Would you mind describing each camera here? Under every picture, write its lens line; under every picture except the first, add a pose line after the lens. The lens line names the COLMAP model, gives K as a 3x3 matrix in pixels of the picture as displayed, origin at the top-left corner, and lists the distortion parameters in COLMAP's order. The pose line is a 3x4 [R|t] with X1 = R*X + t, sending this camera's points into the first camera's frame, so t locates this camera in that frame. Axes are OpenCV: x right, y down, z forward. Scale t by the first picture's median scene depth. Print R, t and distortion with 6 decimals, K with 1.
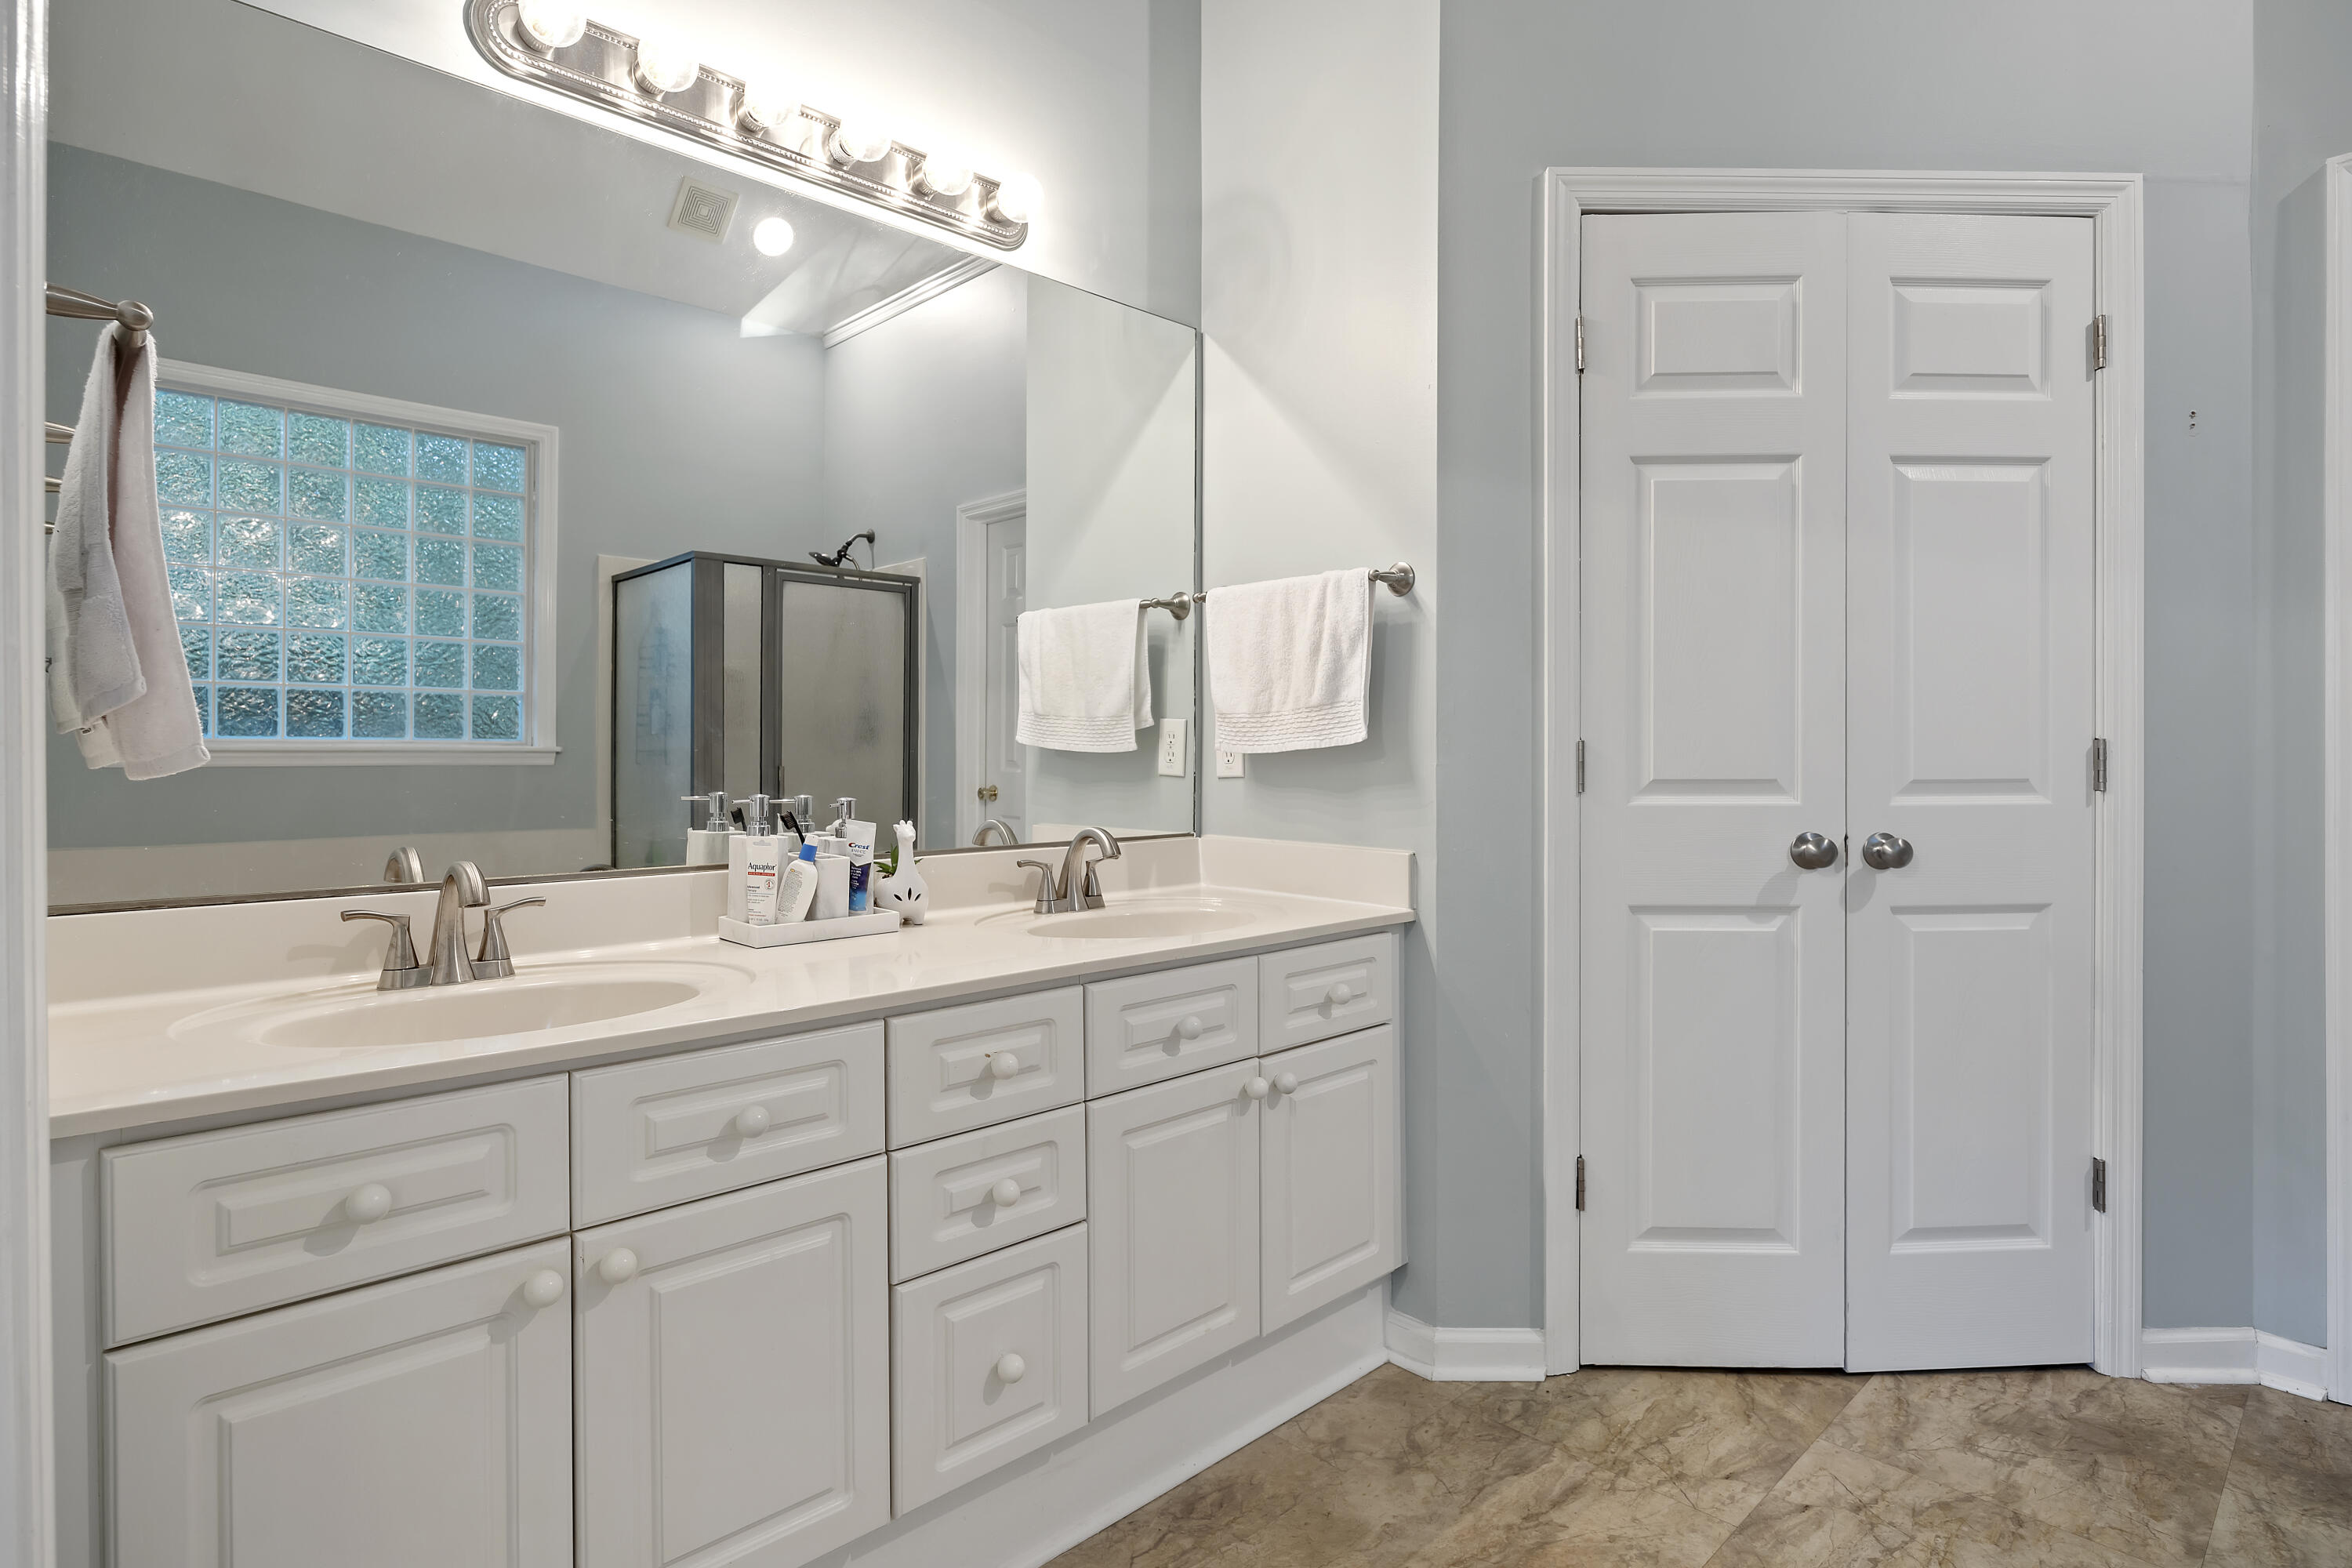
lens RADIAL K [[1202.3, 0, 1172.6], [0, 1202.3, 763.3], [0, 0, 1]] dist [-0.009224, 0.001157]
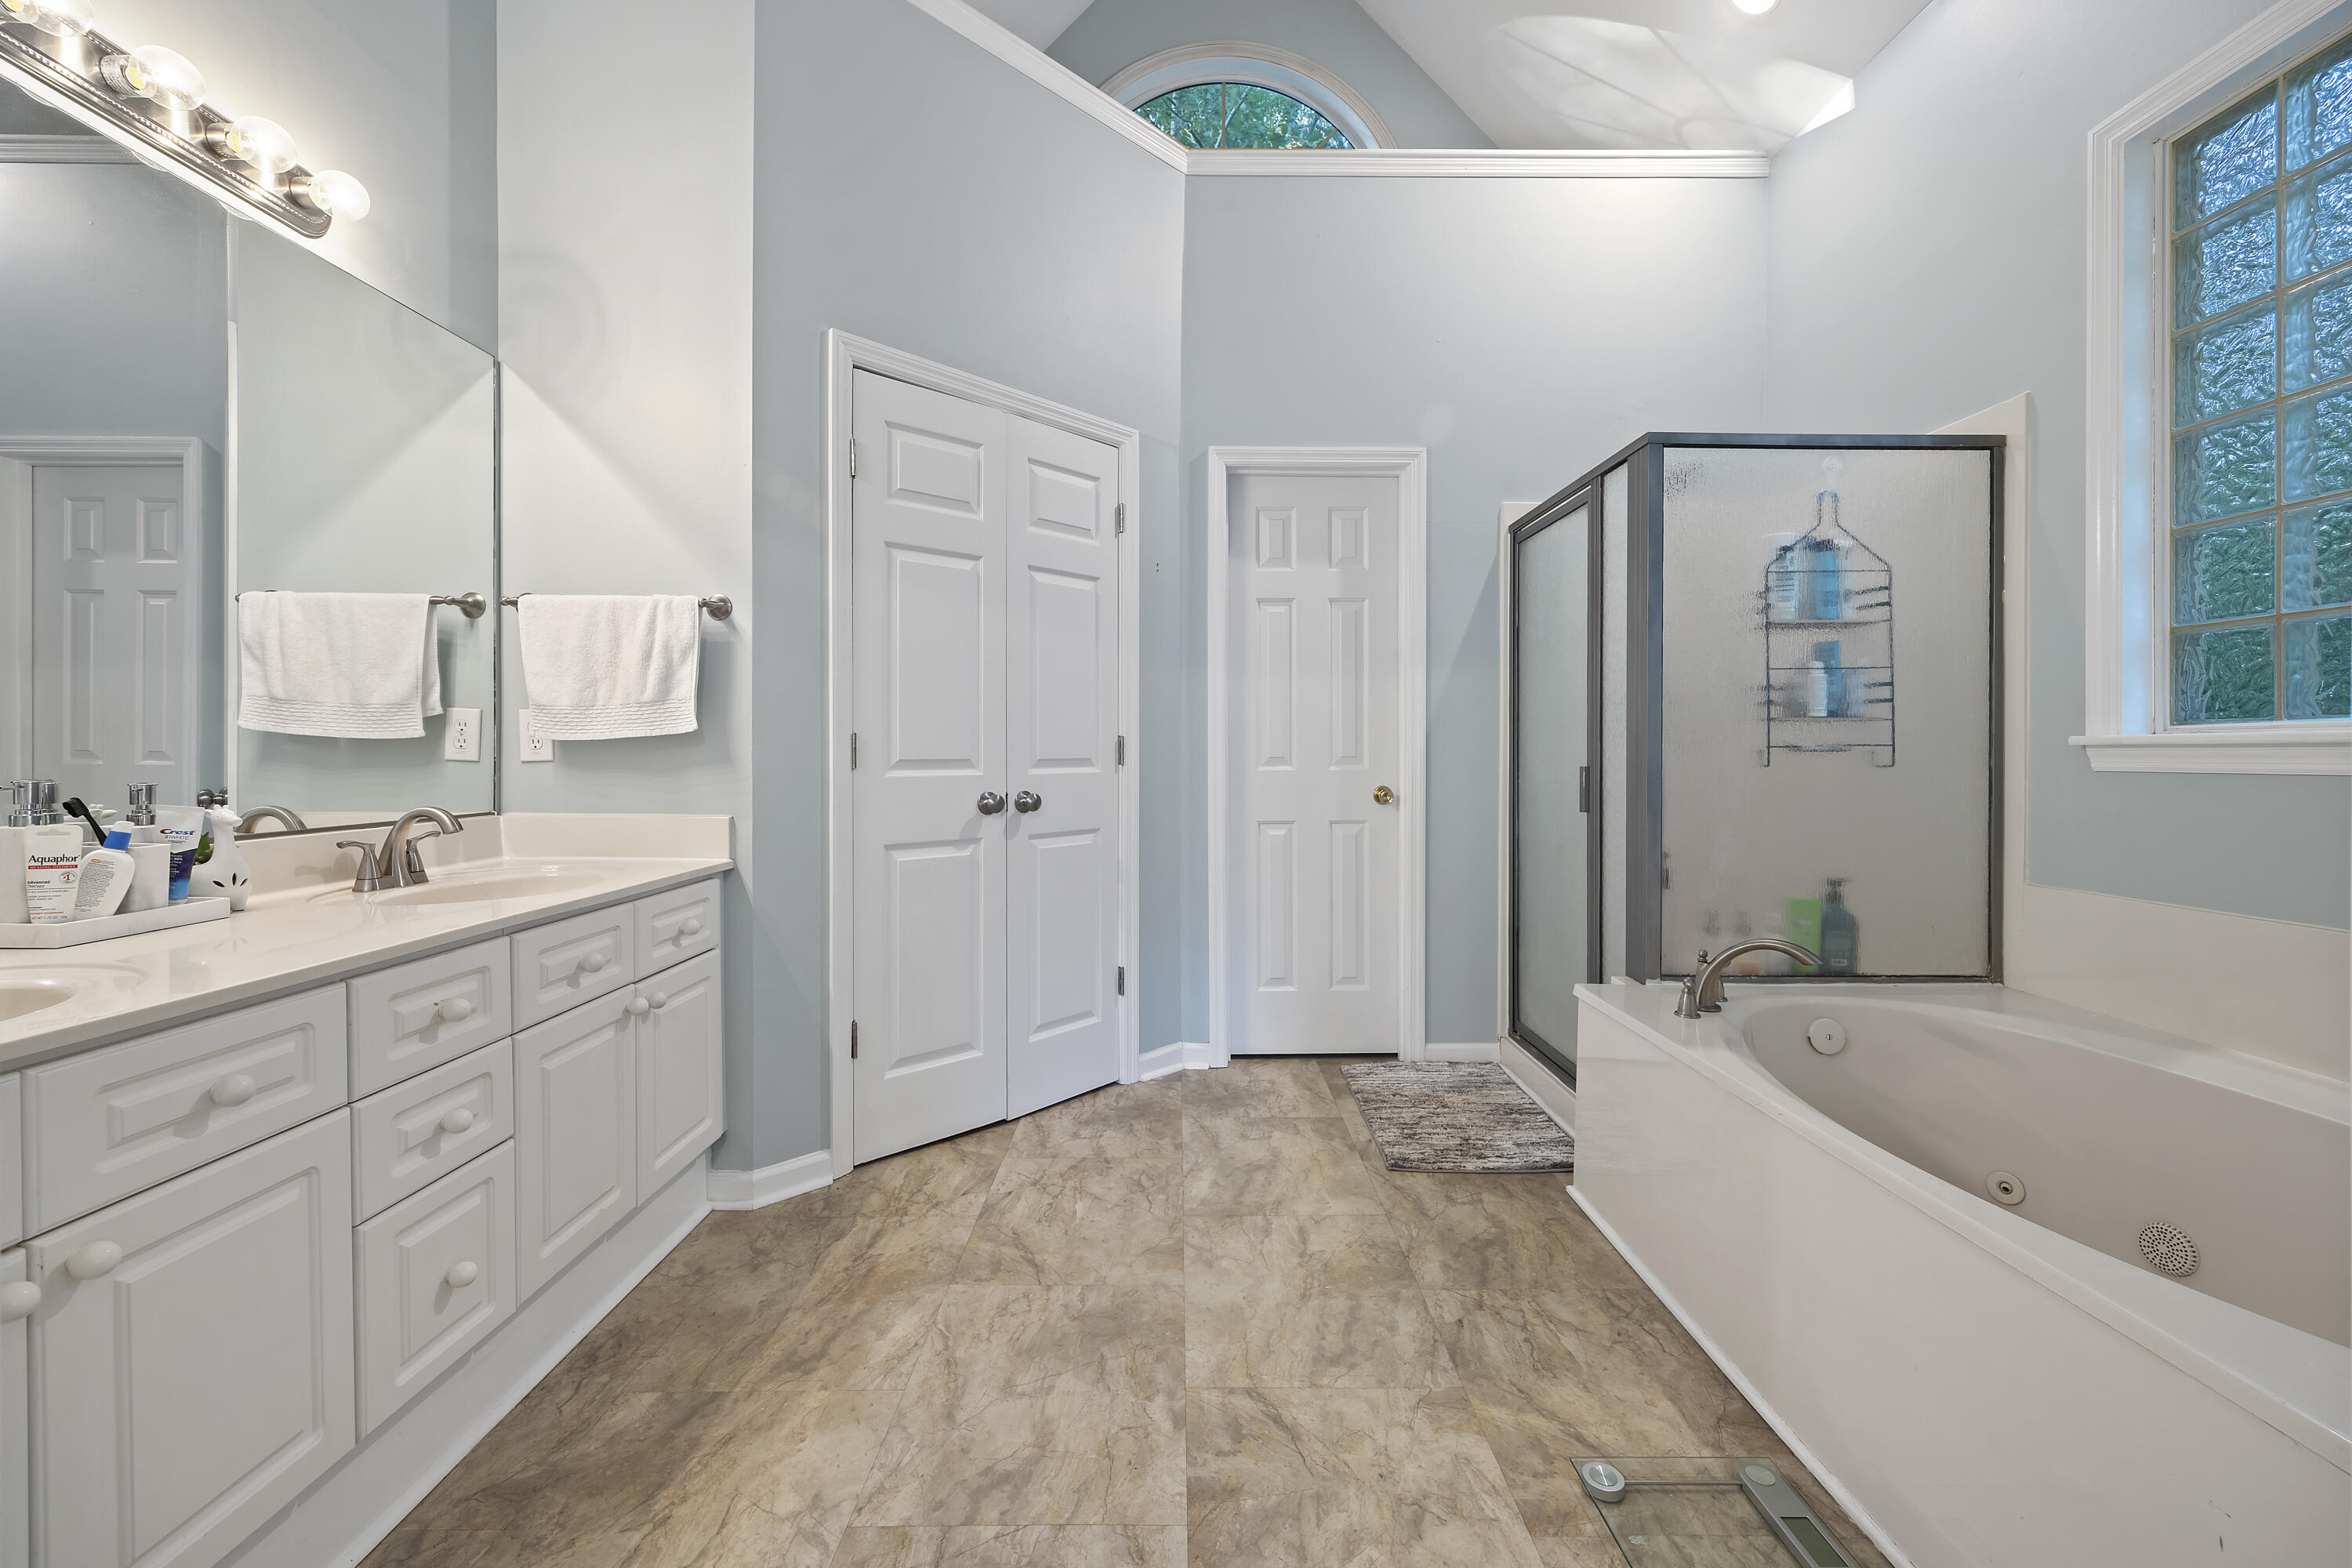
lens RADIAL K [[972.7, 0, 1175.0], [0, 972.7, 759.2], [0, 0, 1]] dist [0.001067, 0.000164]
pose [[0.697729, -0.004835, 0.716346, -0.229384], [0.001960, 0.999986, 0.004840, 0.007836], [-0.716359, -0.001973, 0.697729, -0.093196]]
